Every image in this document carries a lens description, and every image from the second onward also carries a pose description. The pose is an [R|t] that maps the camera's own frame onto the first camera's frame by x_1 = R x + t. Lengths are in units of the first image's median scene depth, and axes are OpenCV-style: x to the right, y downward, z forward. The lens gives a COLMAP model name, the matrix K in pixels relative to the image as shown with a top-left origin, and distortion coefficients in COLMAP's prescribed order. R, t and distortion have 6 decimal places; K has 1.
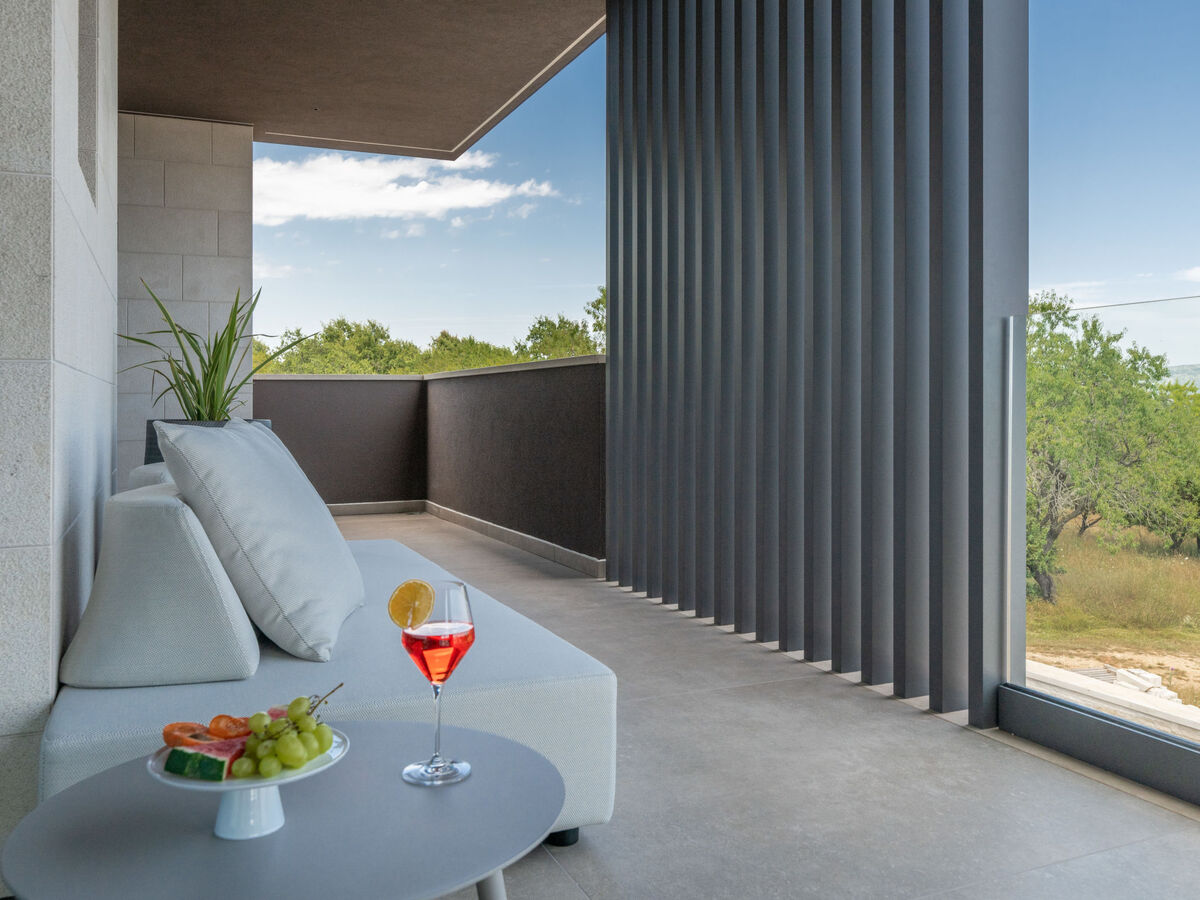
lens RADIAL K [[977.7, 0, 600.0], [0, 977.7, 450.0], [0, 0, 1]] dist [0.004295, 0.001720]
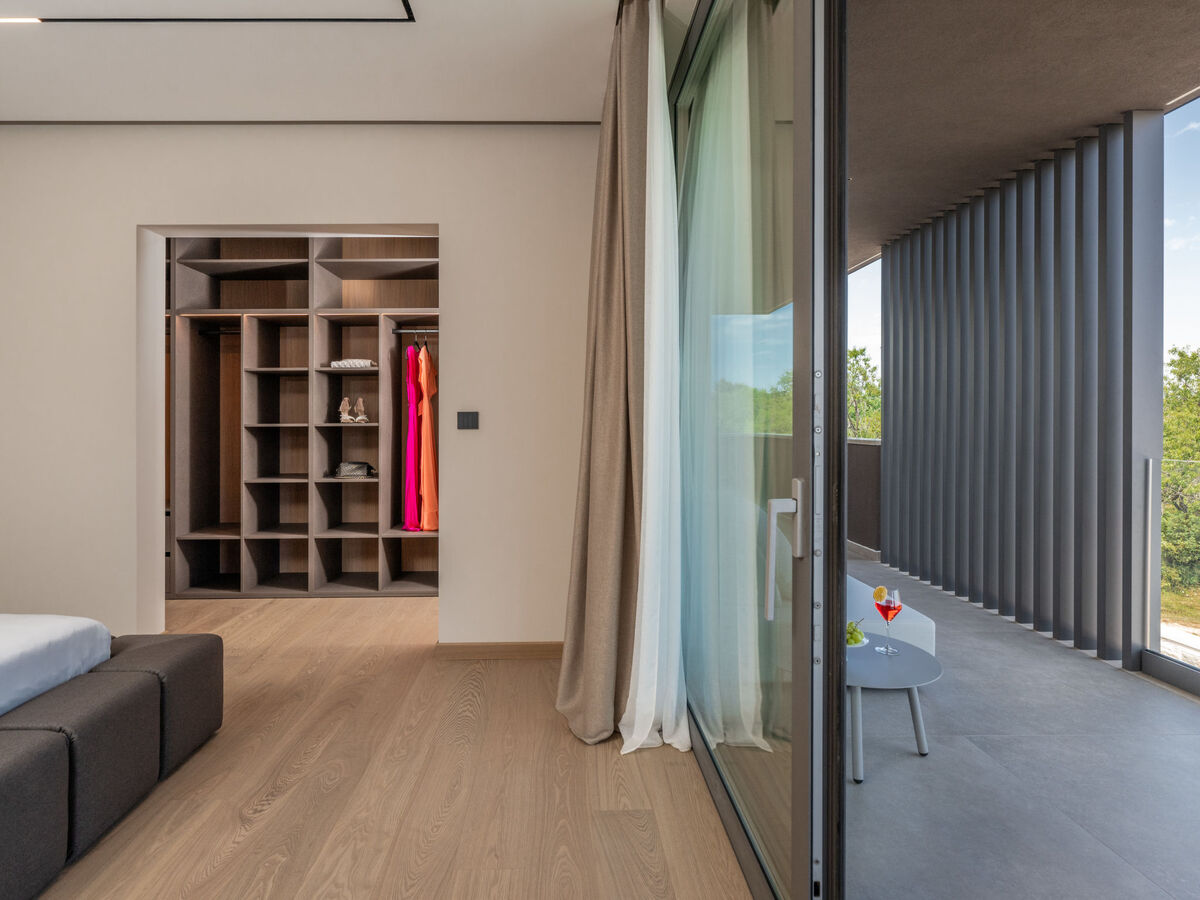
lens RADIAL K [[562.0, 0, 600.0], [0, 562.0, 450.0], [0, 0, 1]] dist [-0.001527, -0.000186]
pose [[0.918994, 0.010652, -0.394127, -0.146685], [-0.019532, 0.999638, -0.018528, -0.114563], [0.393787, 0.024725, 0.918869, -0.456981]]
